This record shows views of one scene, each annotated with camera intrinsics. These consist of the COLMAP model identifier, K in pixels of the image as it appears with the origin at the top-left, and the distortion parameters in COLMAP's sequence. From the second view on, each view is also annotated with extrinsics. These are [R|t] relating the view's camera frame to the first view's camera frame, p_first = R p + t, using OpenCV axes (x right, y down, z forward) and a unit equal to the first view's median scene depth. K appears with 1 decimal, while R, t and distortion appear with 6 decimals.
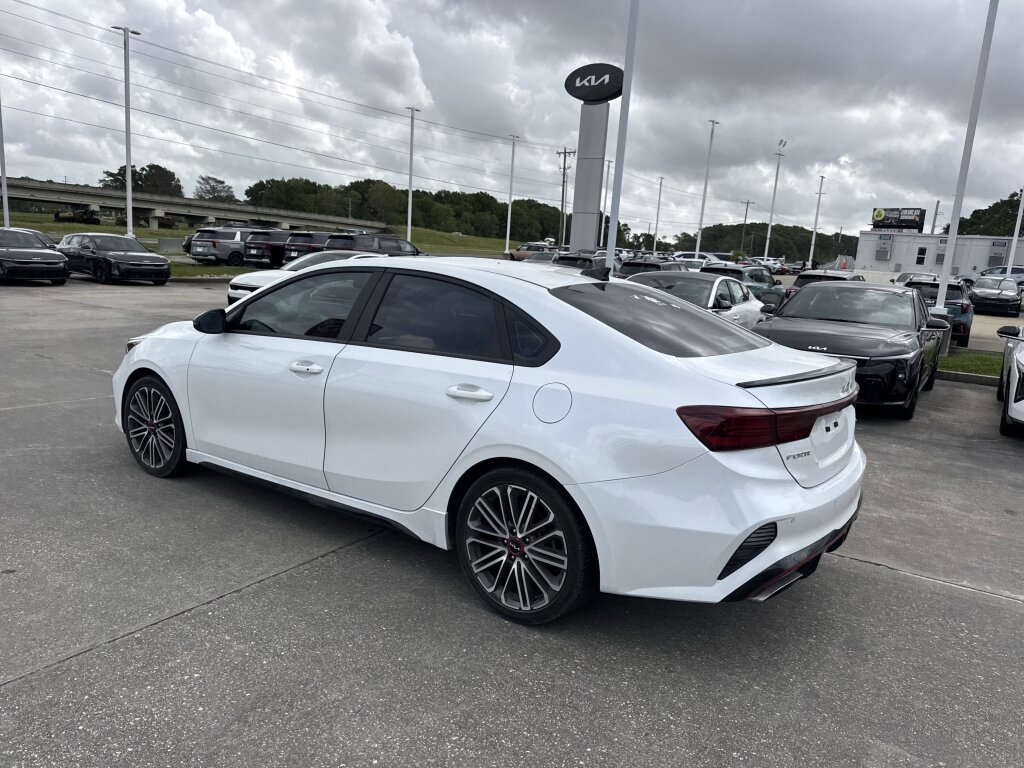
lens RADIAL K [[721.0, 0, 516.1], [0, 721.0, 384.7], [0, 0, 1]] dist [0.033761, -0.041609]
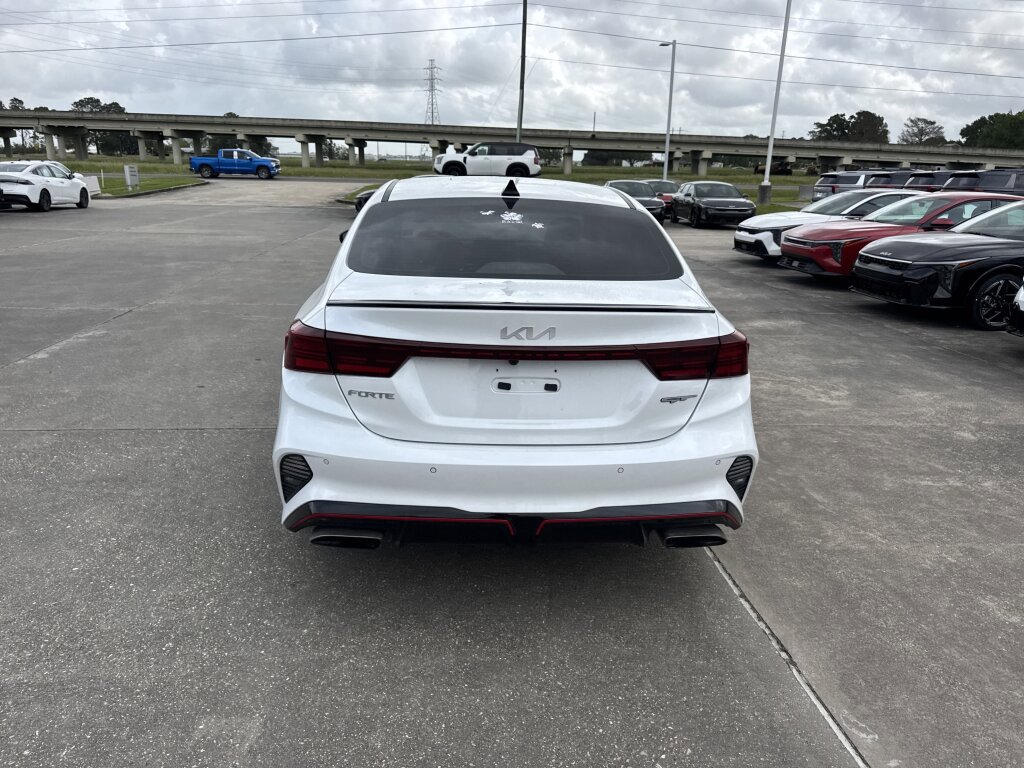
lens RADIAL K [[721.0, 0, 516.7], [0, 721.0, 386.2], [0, 0, 1]] dist [0.033761, -0.041609]
pose [[0.636810, 0.177605, -0.750286, 0.686368], [-0.125427, 0.984008, 0.126473, -0.023178], [0.760750, 0.013567, 0.648903, 0.363192]]
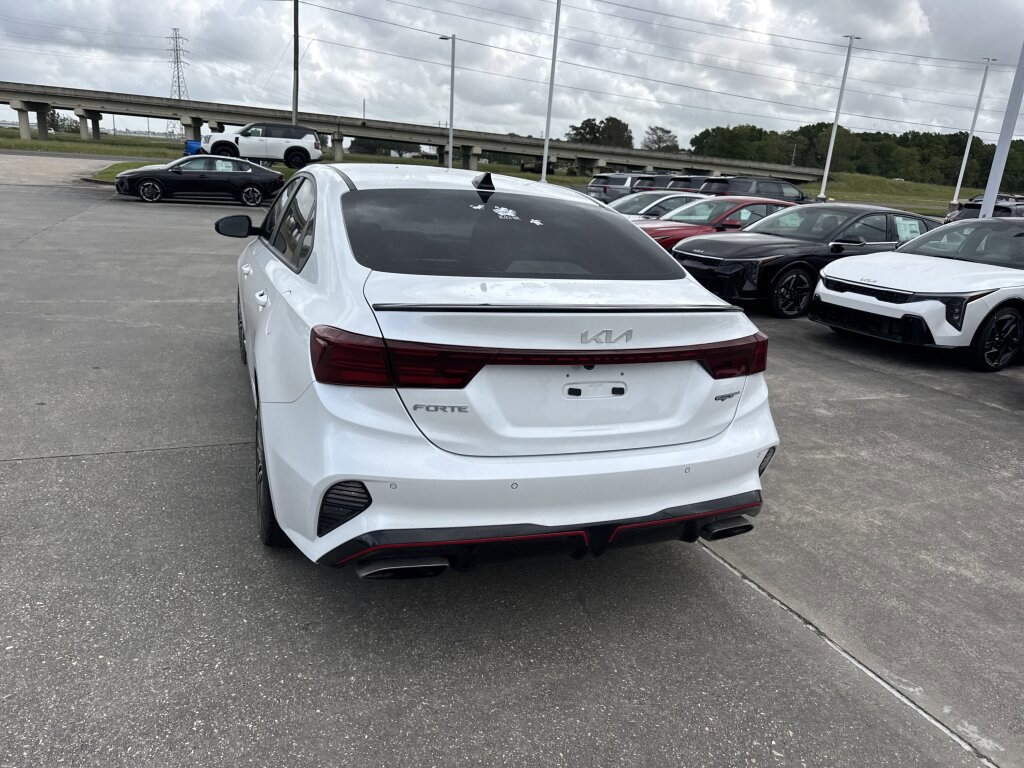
lens RADIAL K [[721.0, 0, 515.8], [0, 721.0, 386.2], [0, 0, 1]] dist [0.033761, -0.041609]
pose [[0.838592, 0.152470, -0.522988, 0.518844], [-0.116705, 0.988026, 0.100914, -0.006054], [0.532113, -0.023591, 0.846345, 0.251212]]
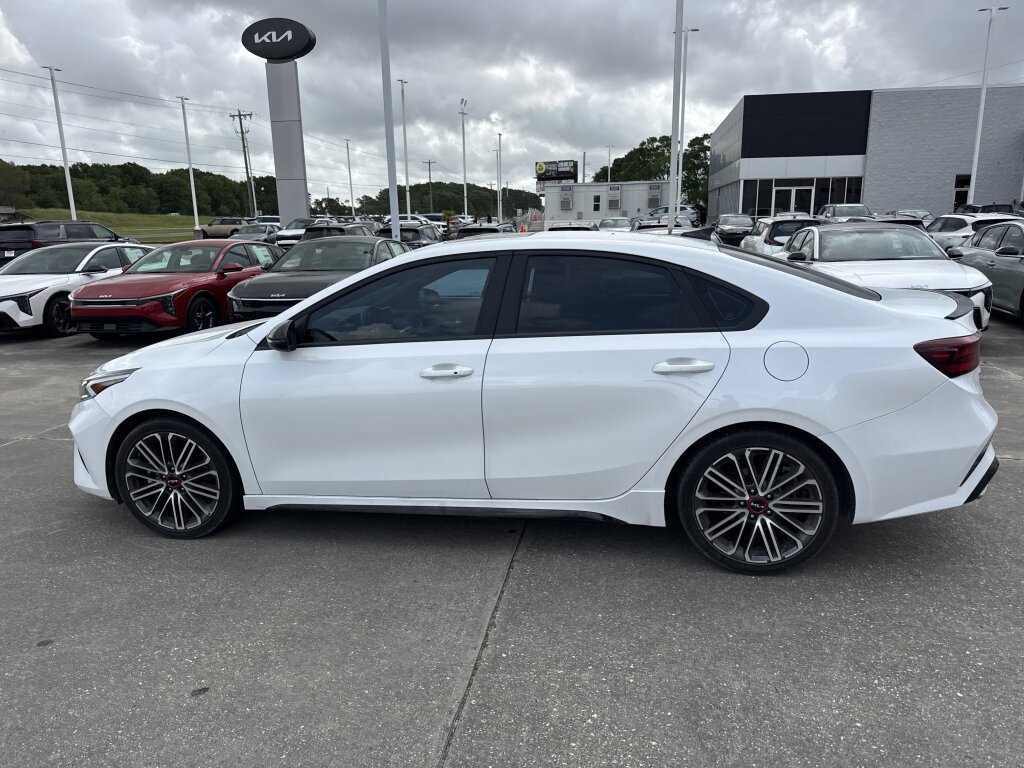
lens RADIAL K [[721.0, 0, 517.8], [0, 721.0, 389.2], [0, 0, 1]] dist [0.033761, -0.041609]
pose [[0.907460, -0.169729, 0.384328, -0.465964], [0.148837, 0.985312, 0.083711, -0.053390], [-0.392891, -0.018762, 0.919394, 0.122170]]
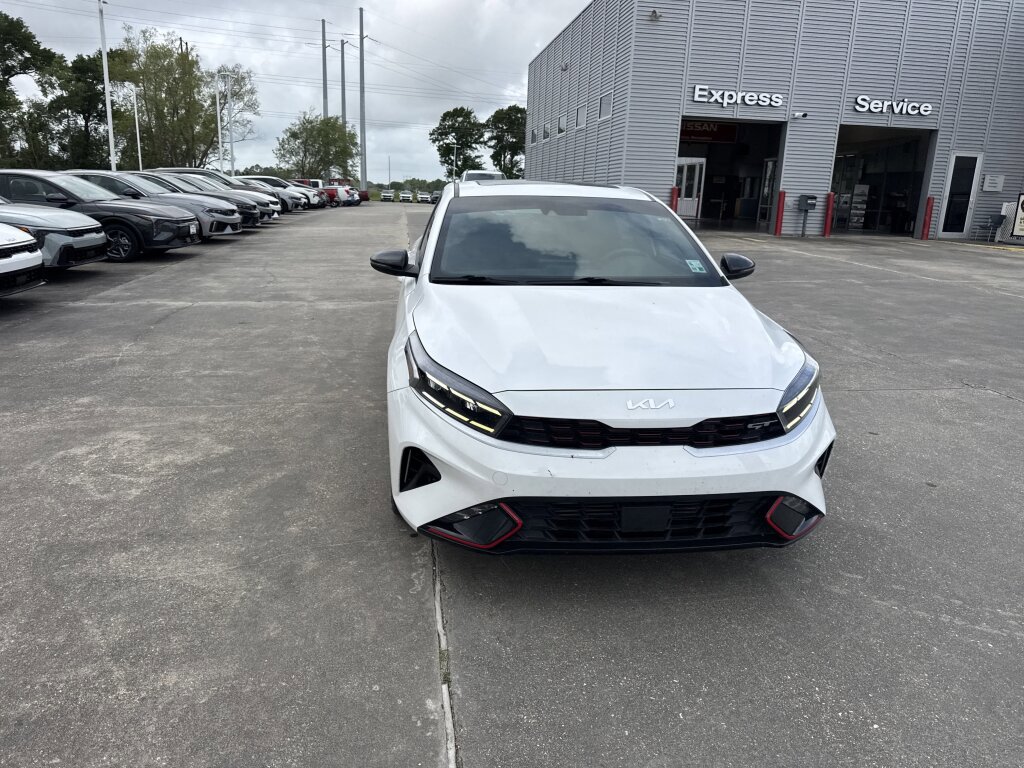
lens RADIAL K [[726.8, 0, 520.5], [0, 726.8, 383.2], [0, 0, 1]] dist [0.029874, -0.036676]
pose [[-0.678036, -0.273828, 0.682118, -0.868107], [0.056002, 0.906073, 0.419400, -0.350437], [-0.732892, 0.322568, -0.599015, 1.718417]]
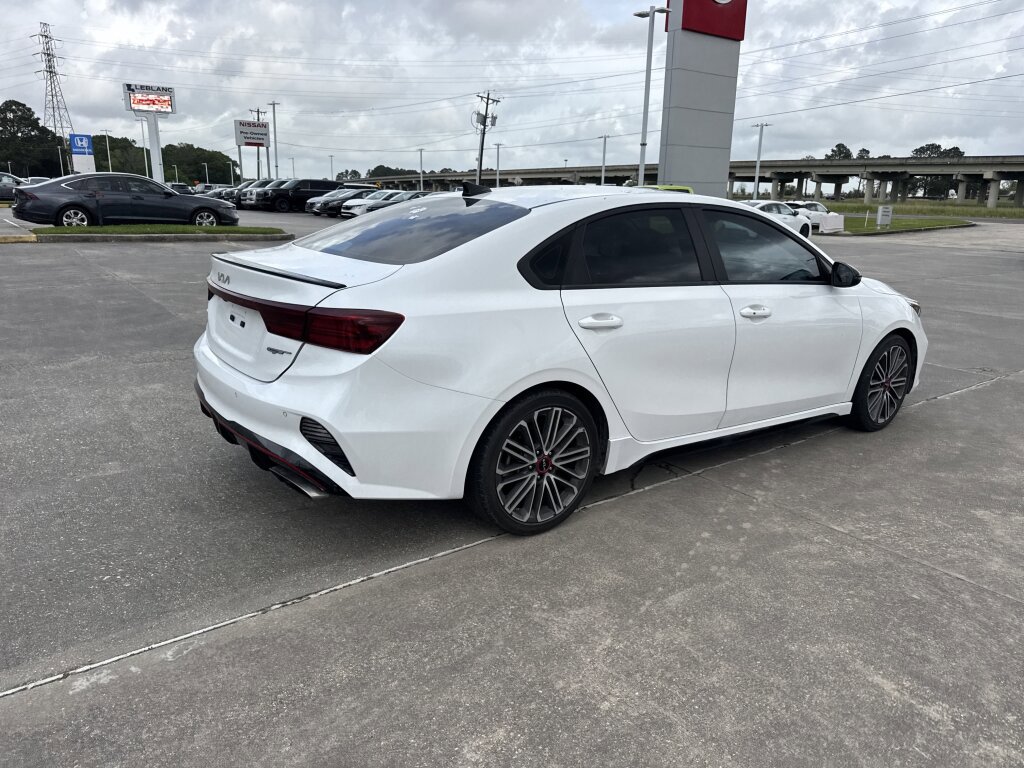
lens RADIAL K [[721.0, 0, 518.9], [0, 721.0, 390.9], [0, 0, 1]] dist [0.033761, -0.041609]
pose [[-0.306126, 0.185018, -0.933839, 0.890971], [-0.214989, 0.942156, 0.257143, -0.133974], [0.927398, 0.279483, -0.248641, 1.147115]]
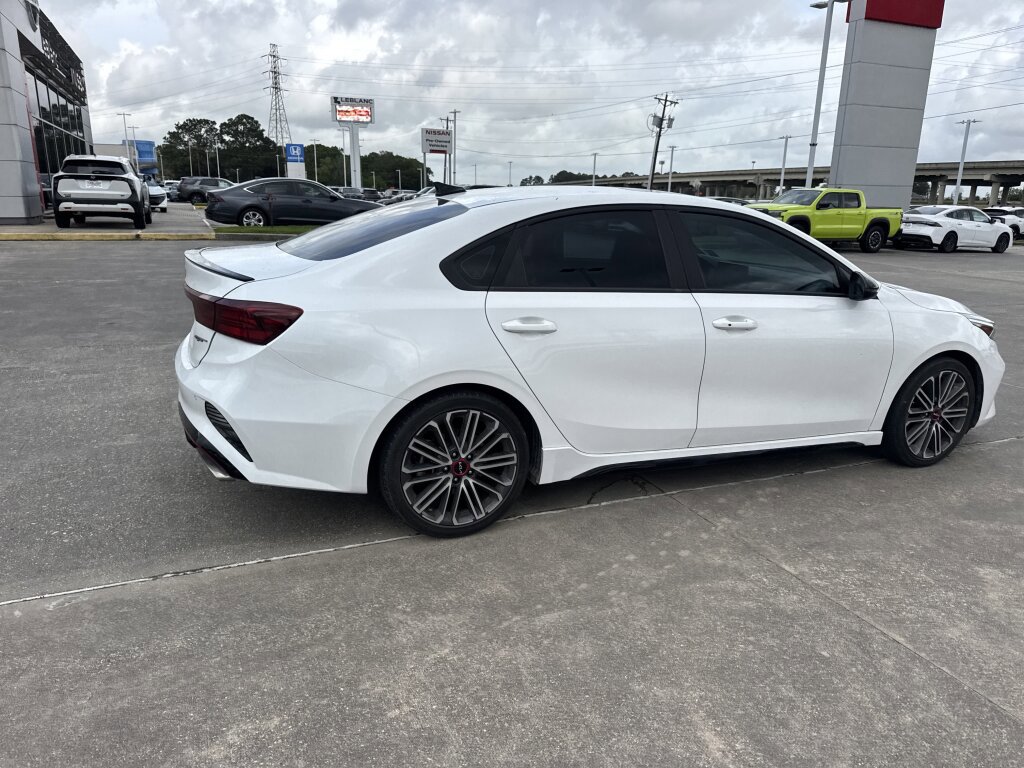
lens RADIAL K [[721.0, 0, 519.4], [0, 721.0, 397.4], [0, 0, 1]] dist [0.033761, -0.041609]
pose [[-0.522838, 0.160644, -0.837158, 0.782108], [-0.210348, 0.927399, 0.309331, -0.181036], [0.826072, 0.337824, -0.451088, 1.352638]]
